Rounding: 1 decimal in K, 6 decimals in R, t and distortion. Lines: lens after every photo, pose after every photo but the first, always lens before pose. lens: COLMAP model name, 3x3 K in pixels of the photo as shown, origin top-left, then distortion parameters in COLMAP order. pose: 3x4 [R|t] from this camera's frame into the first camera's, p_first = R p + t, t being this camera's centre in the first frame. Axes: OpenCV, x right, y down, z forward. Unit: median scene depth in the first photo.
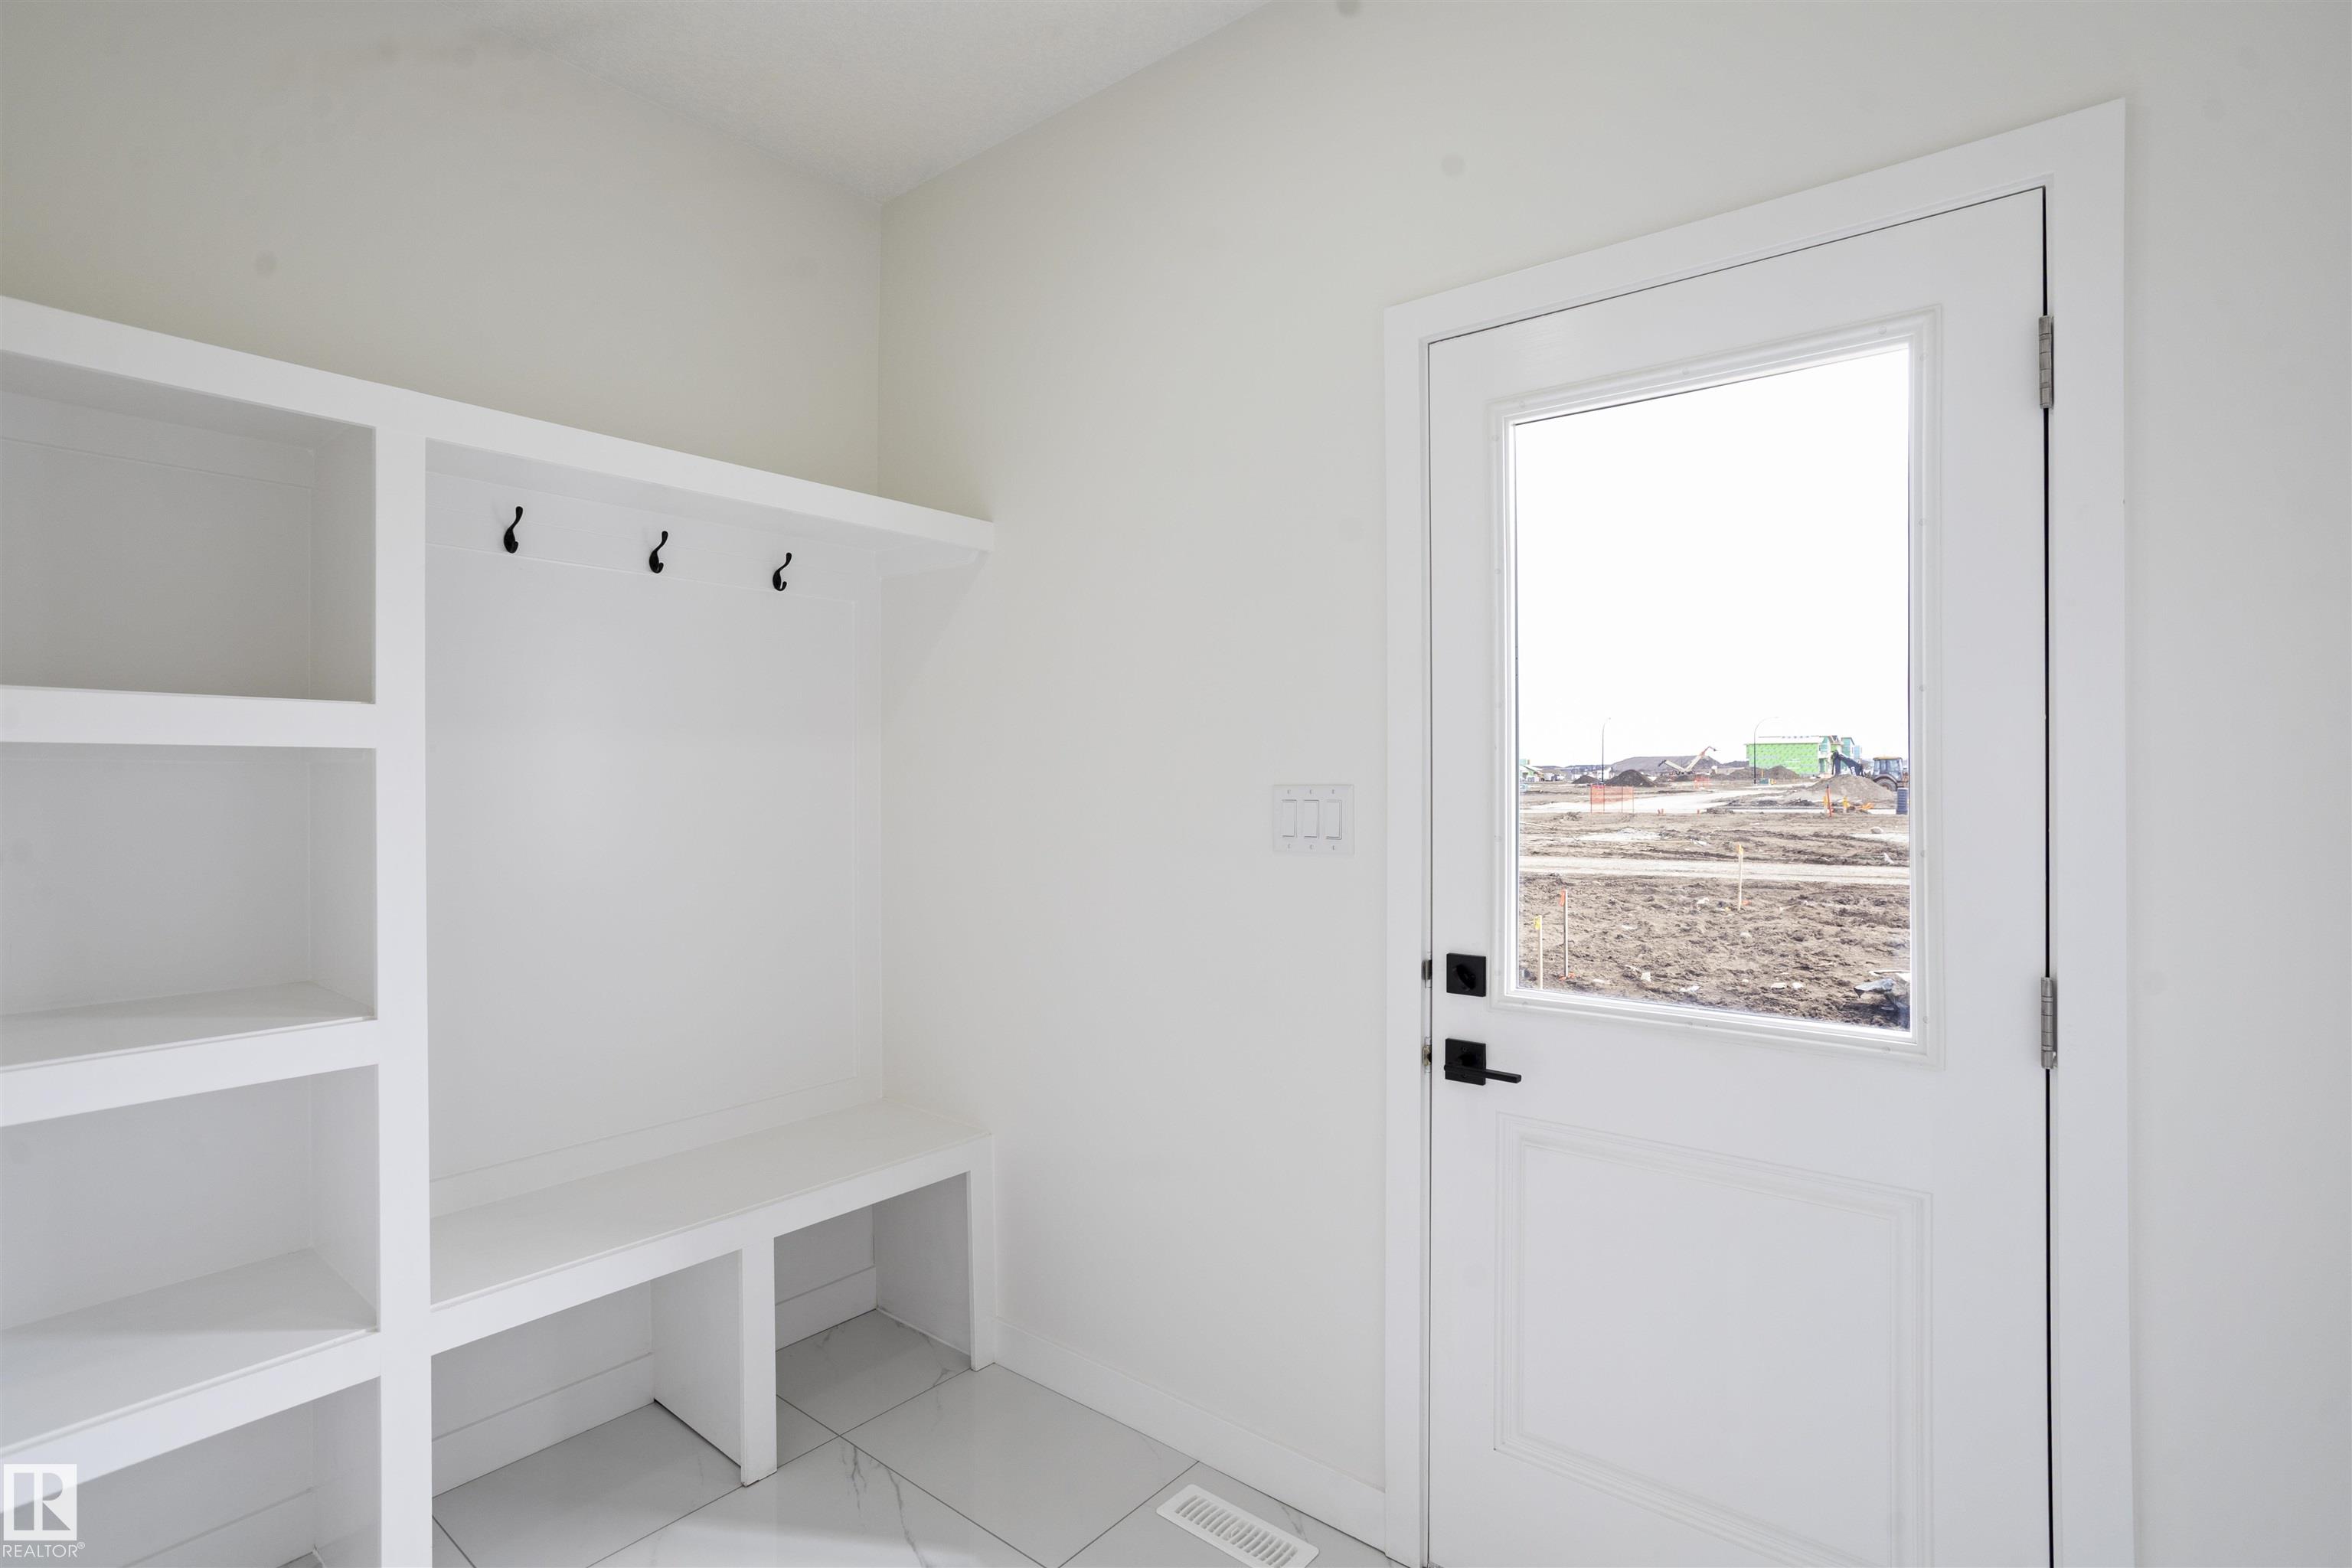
lens RADIAL K [[1154.1, 0, 1161.8], [0, 1154.1, 765.8], [0, 0, 1]] dist [-0.026170, 0.012222]
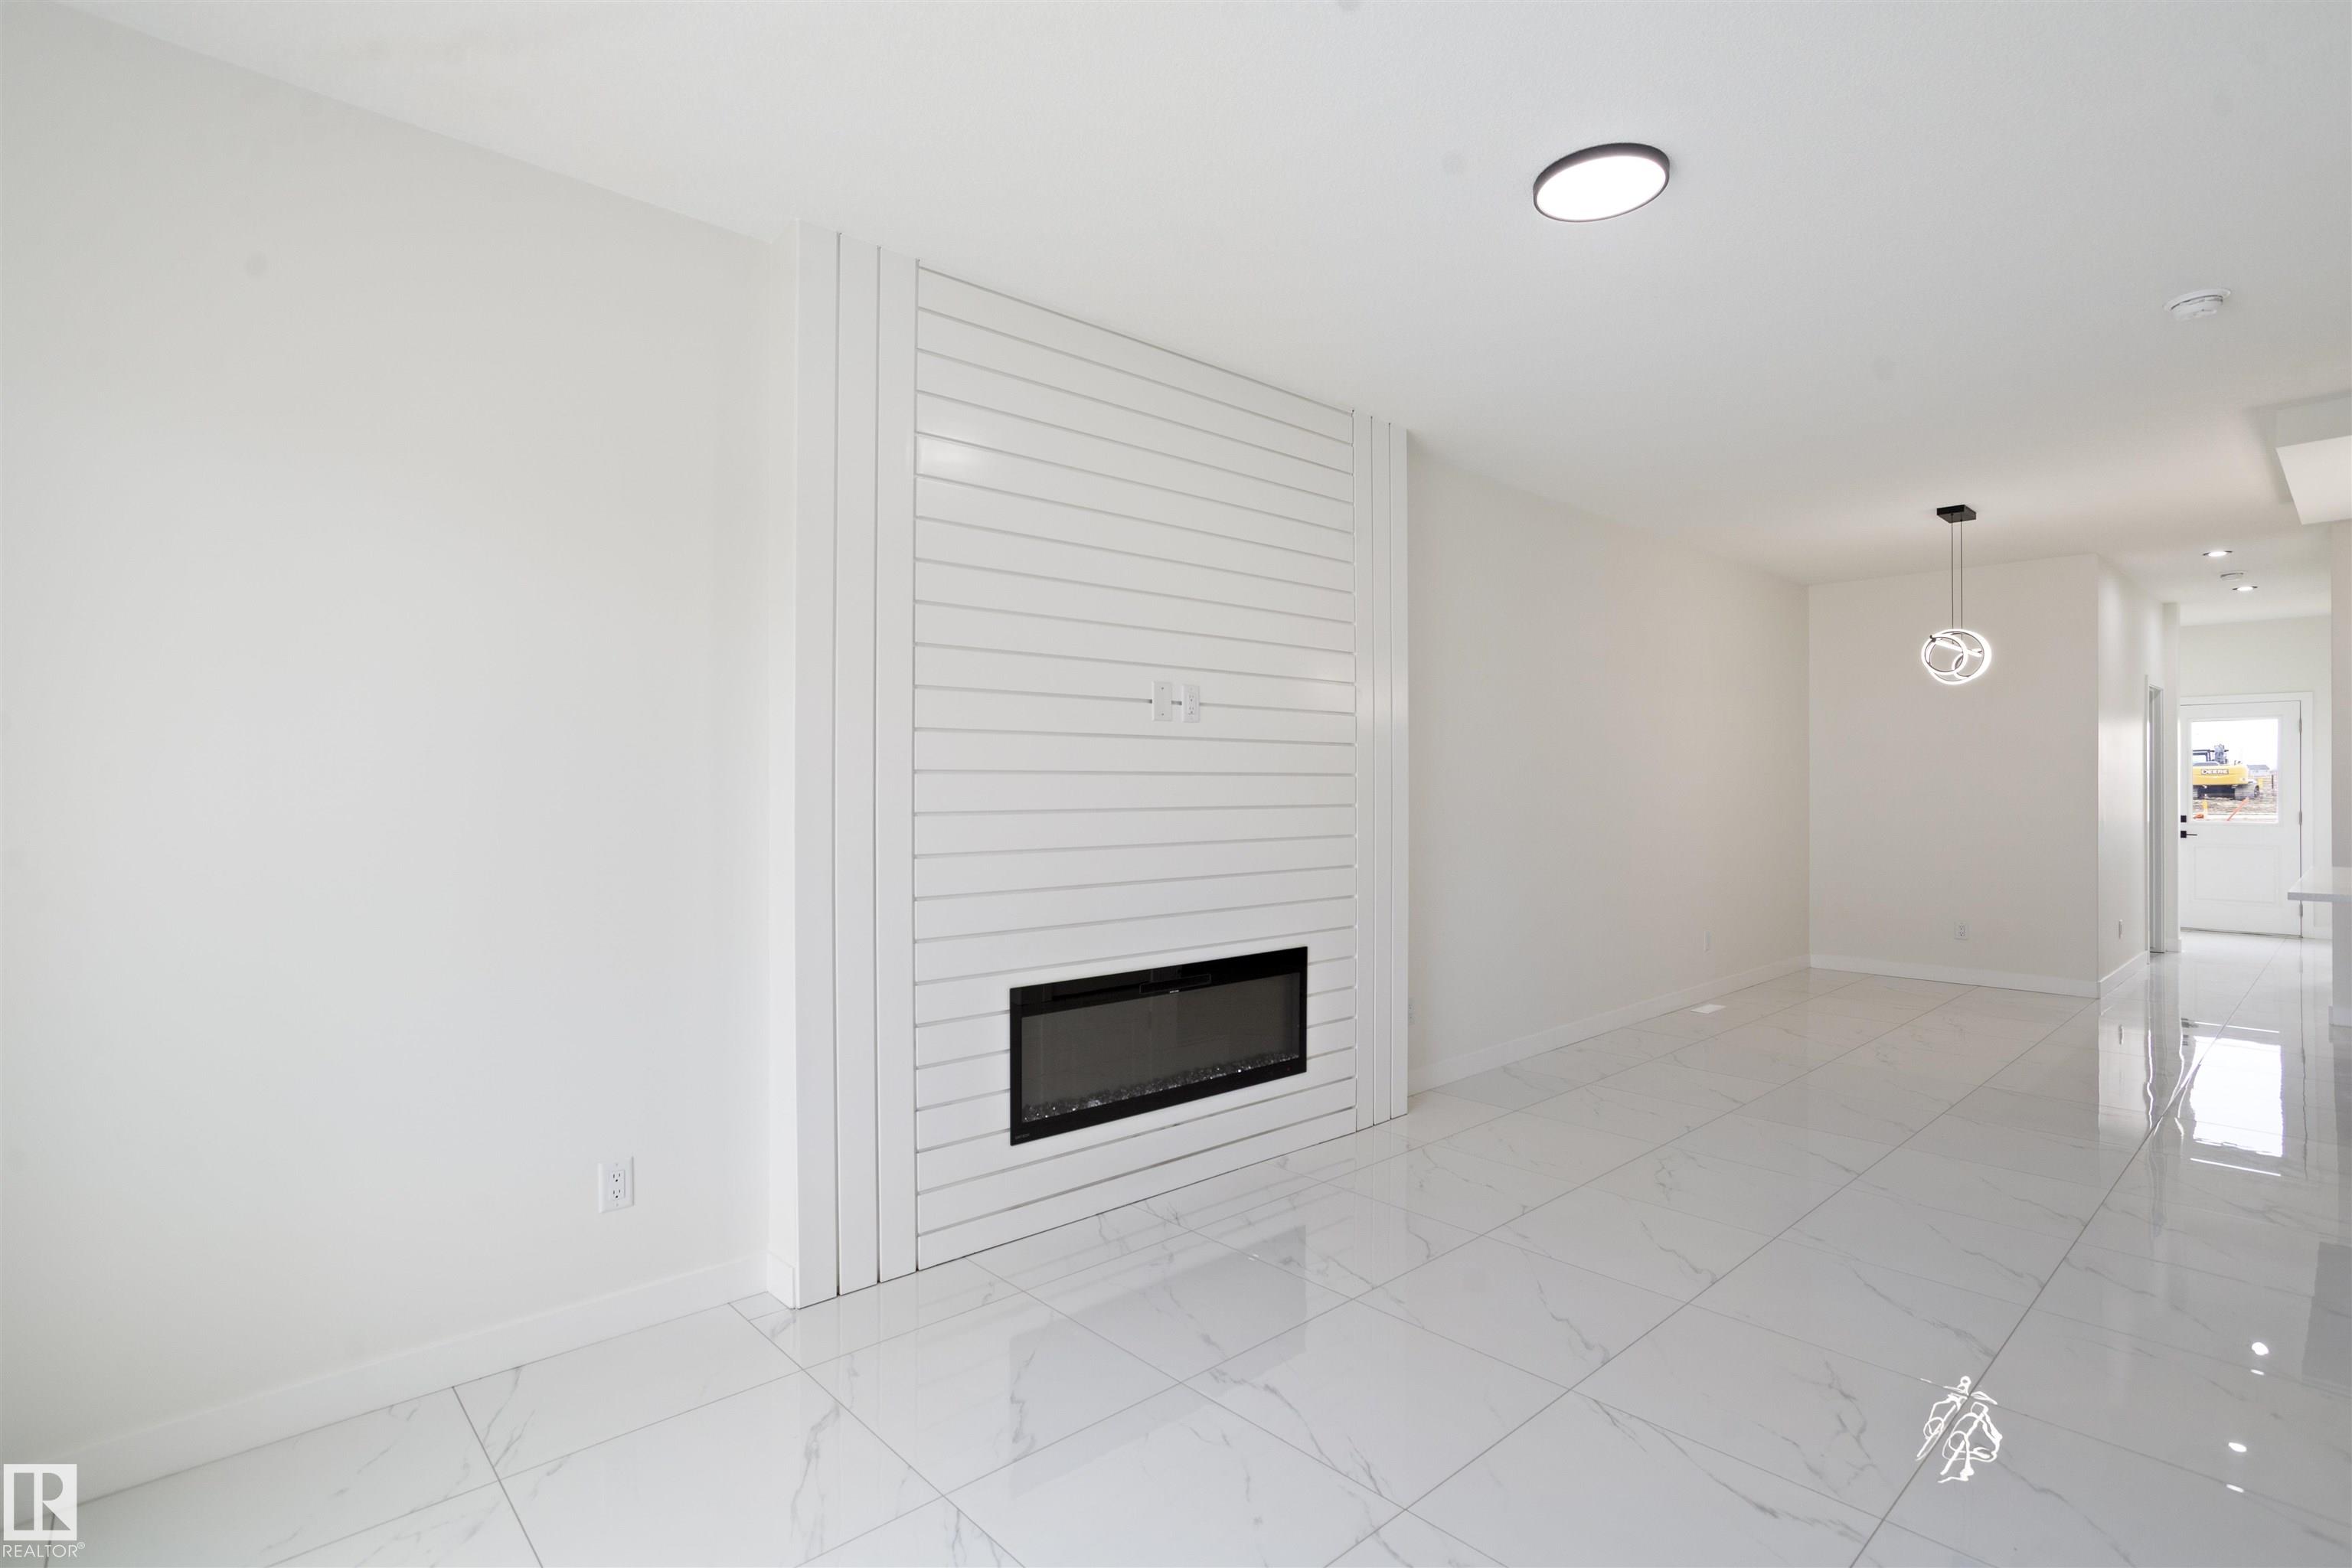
lens RADIAL K [[1154.1, 0, 1177.9], [0, 1154.1, 780.9], [0, 0, 1]] dist [-0.026170, 0.012222]
pose [[0.990586, -0.002688, -0.136867, -3.827477], [0.003316, 0.999985, 0.004361, -0.044457], [0.136853, -0.004774, 0.990580, -5.157516]]
